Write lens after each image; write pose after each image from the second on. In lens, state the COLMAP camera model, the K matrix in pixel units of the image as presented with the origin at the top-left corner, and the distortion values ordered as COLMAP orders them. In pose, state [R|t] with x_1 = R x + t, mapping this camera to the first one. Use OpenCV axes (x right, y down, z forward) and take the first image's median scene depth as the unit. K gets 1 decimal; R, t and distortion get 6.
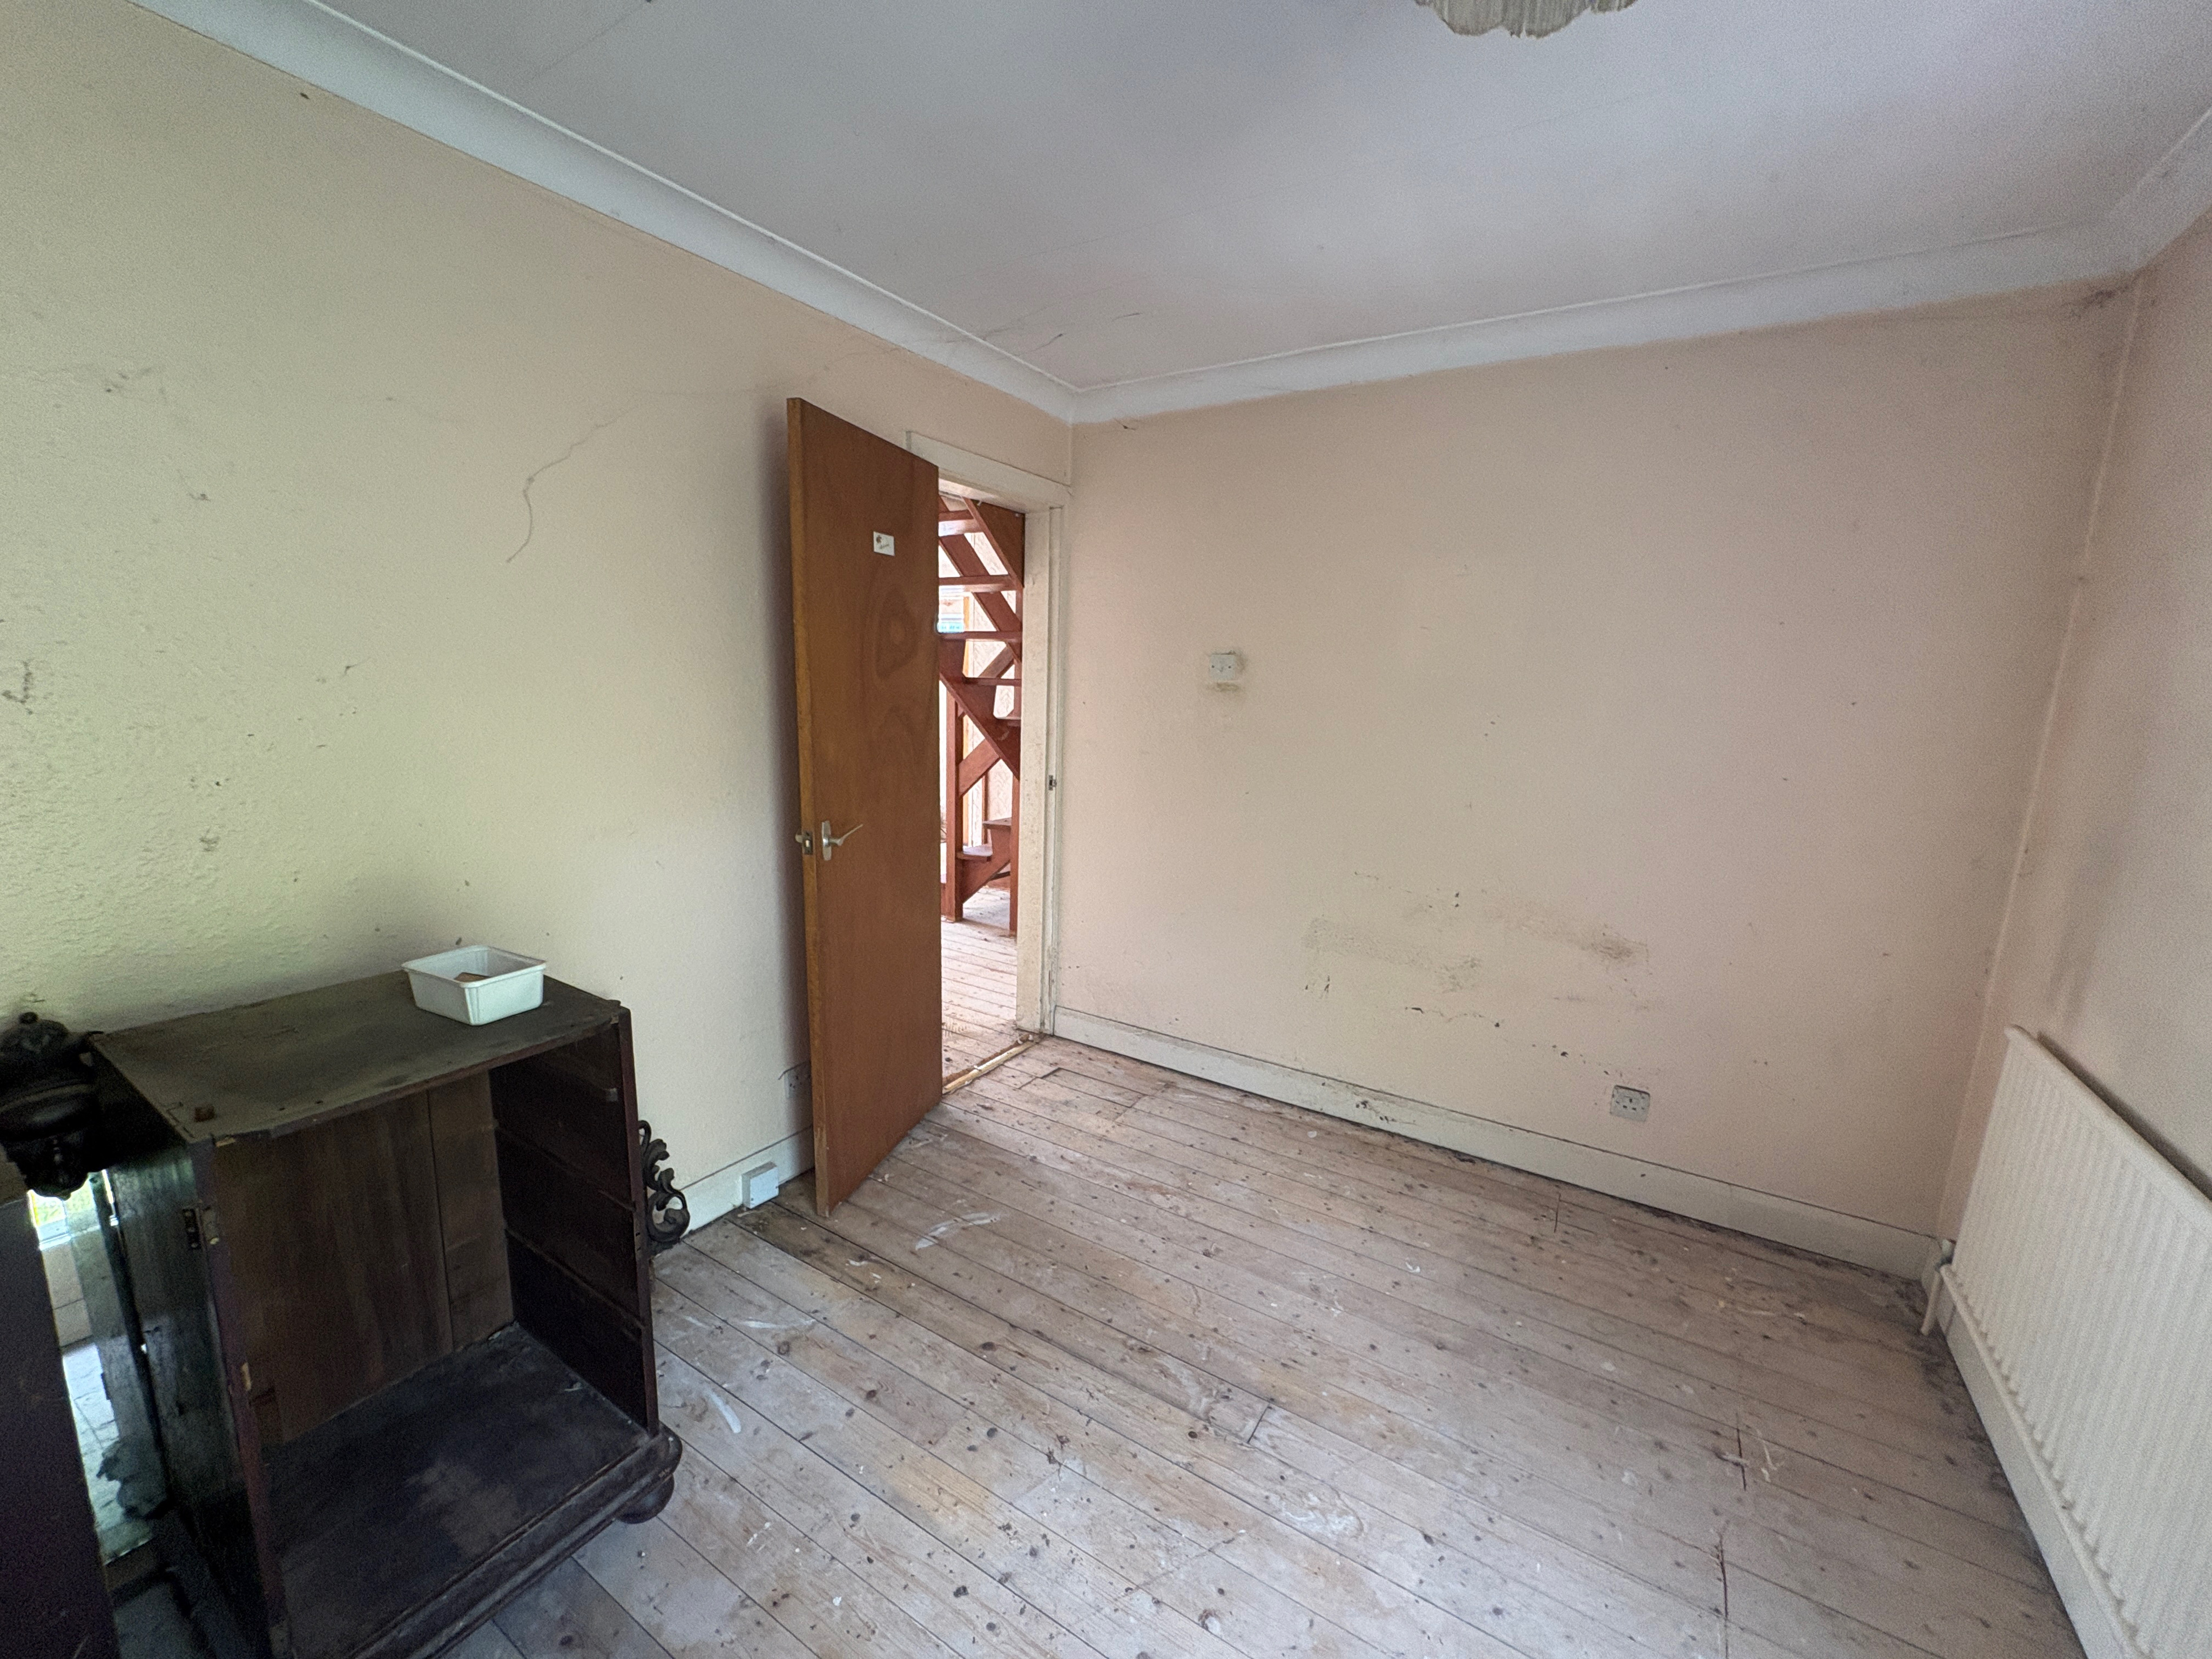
lens RADIAL K [[878.8, 0, 1106.9], [0, 878.8, 829.2], [0, 0, 1]] dist [0.001048, 0.000277]
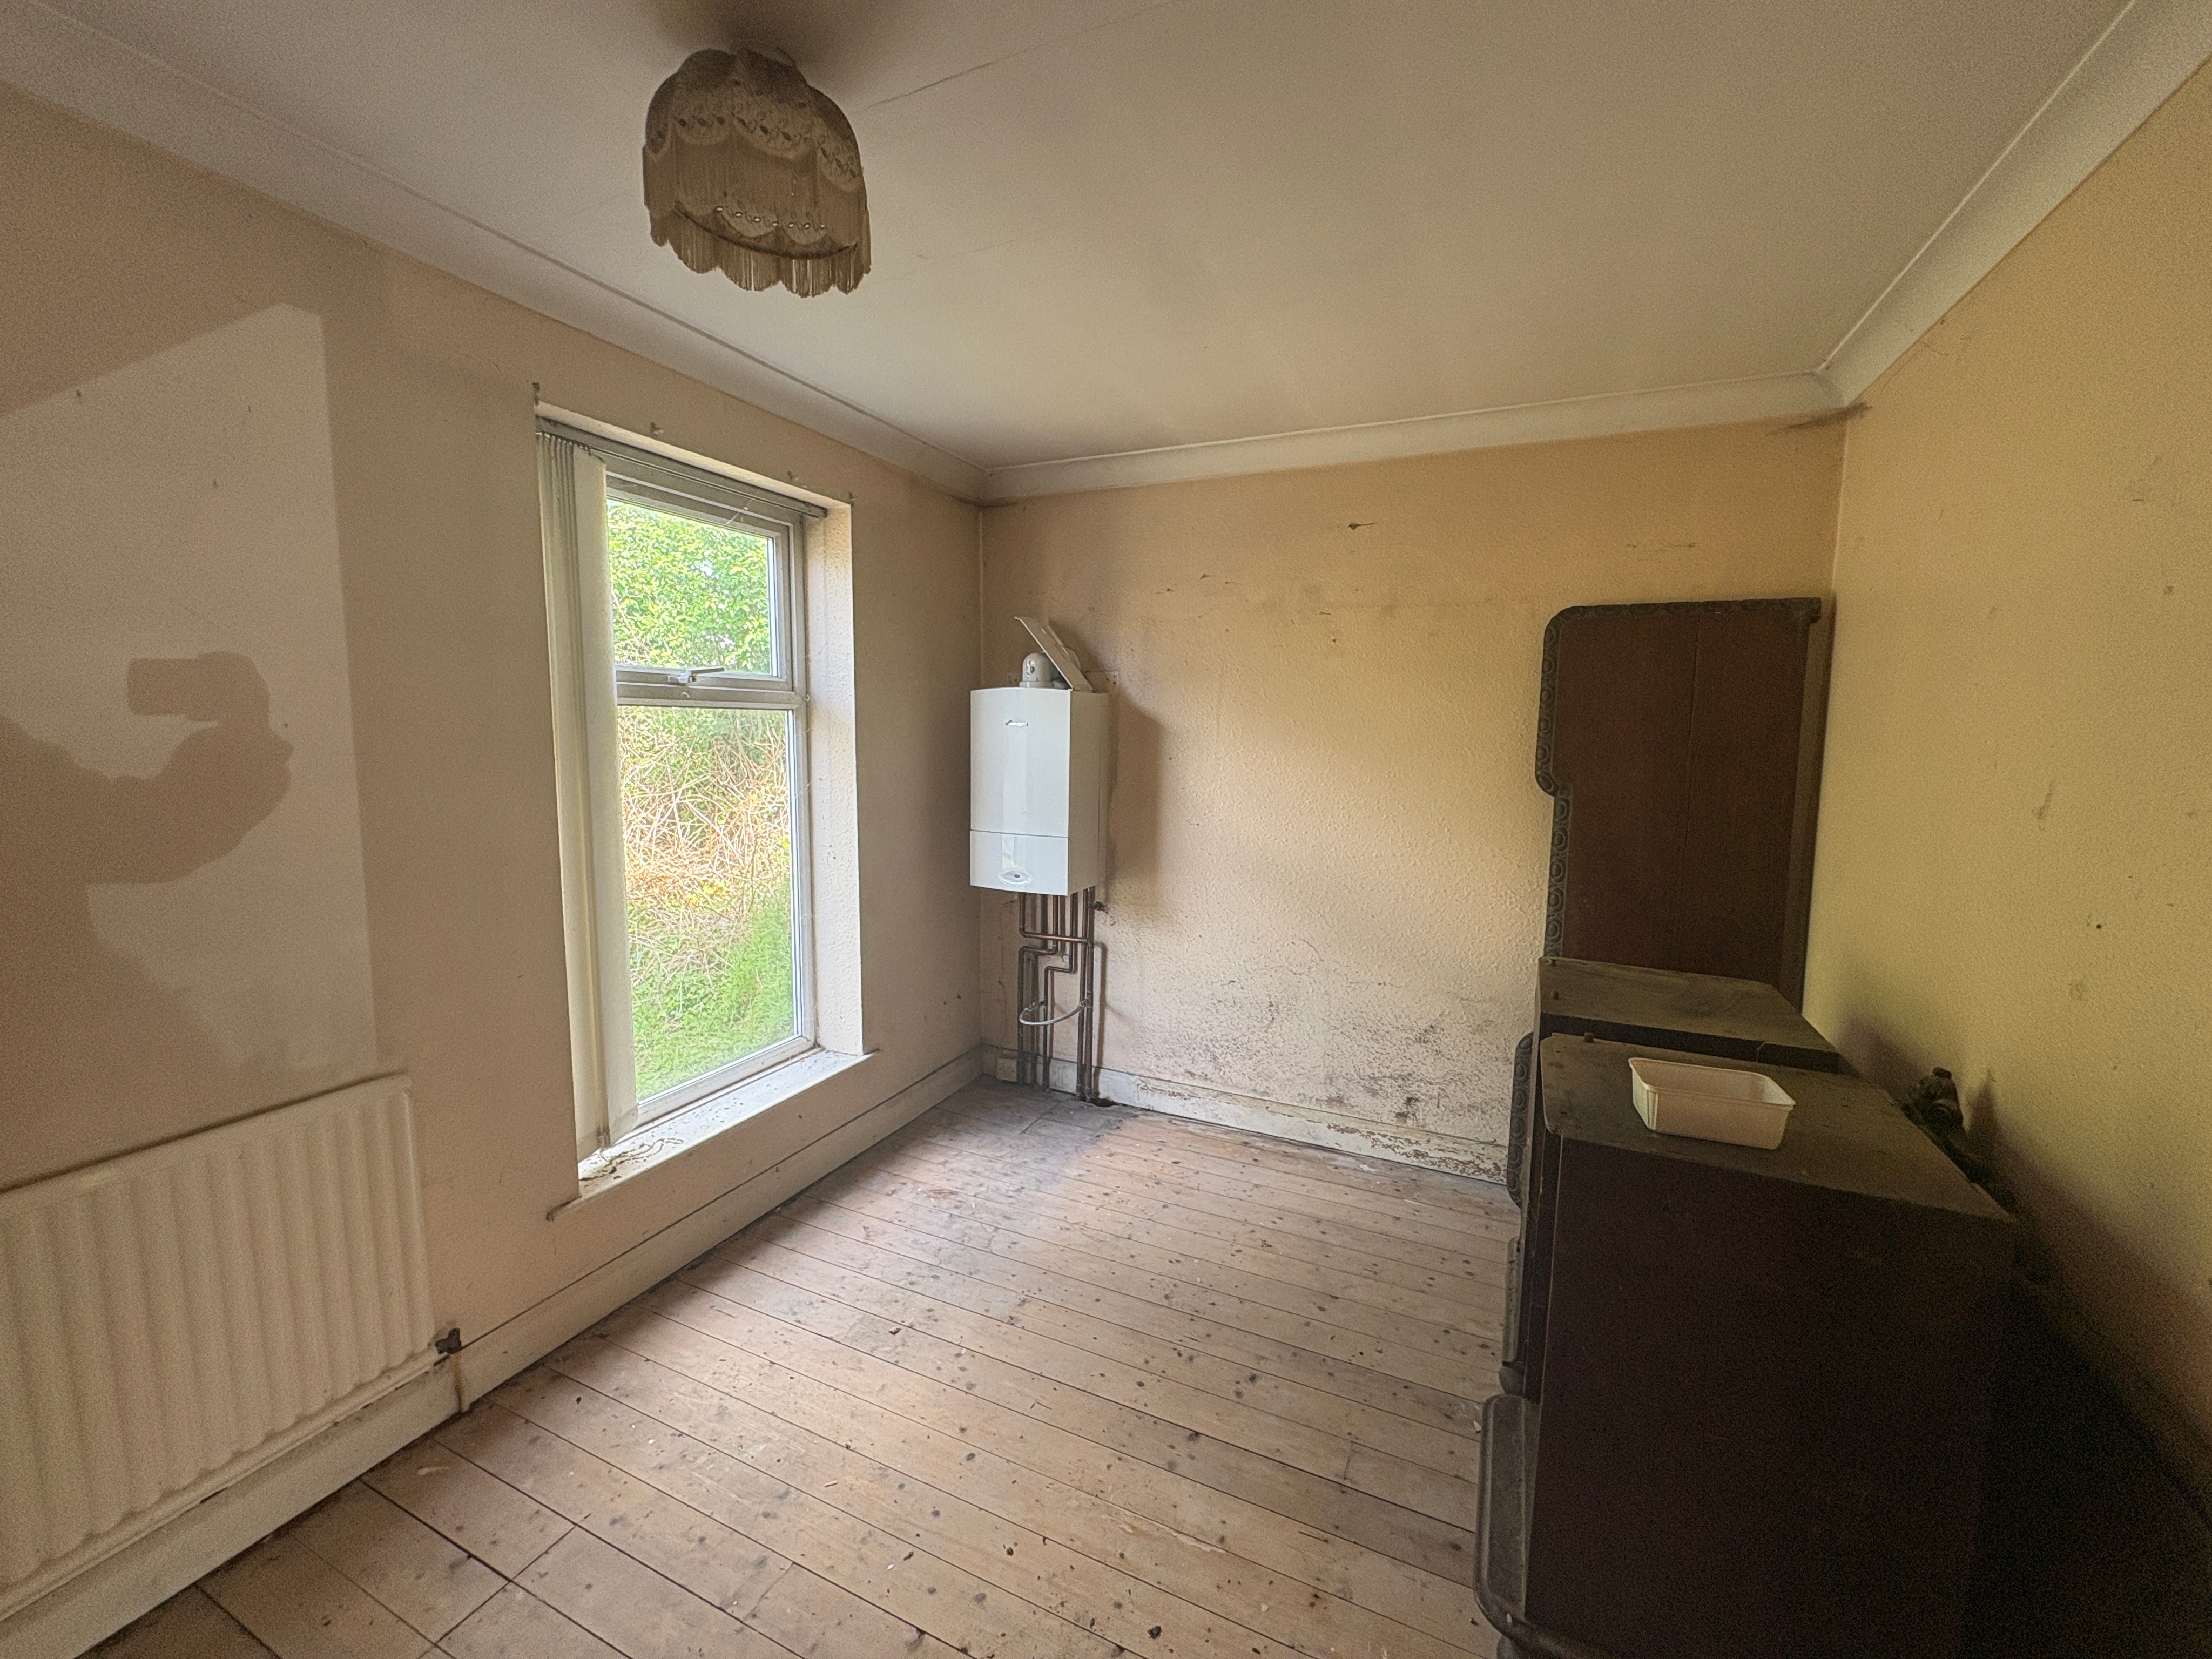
lens RADIAL K [[878.8, 0, 1106.9], [0, 878.8, 829.2], [0, 0, 1]] dist [0.001048, 0.000277]
pose [[-0.991380, -0.028288, -0.127931, 0.050269], [-0.063689, 0.957339, 0.281860, -0.330542], [0.114500, 0.287578, -0.950888, 1.737644]]
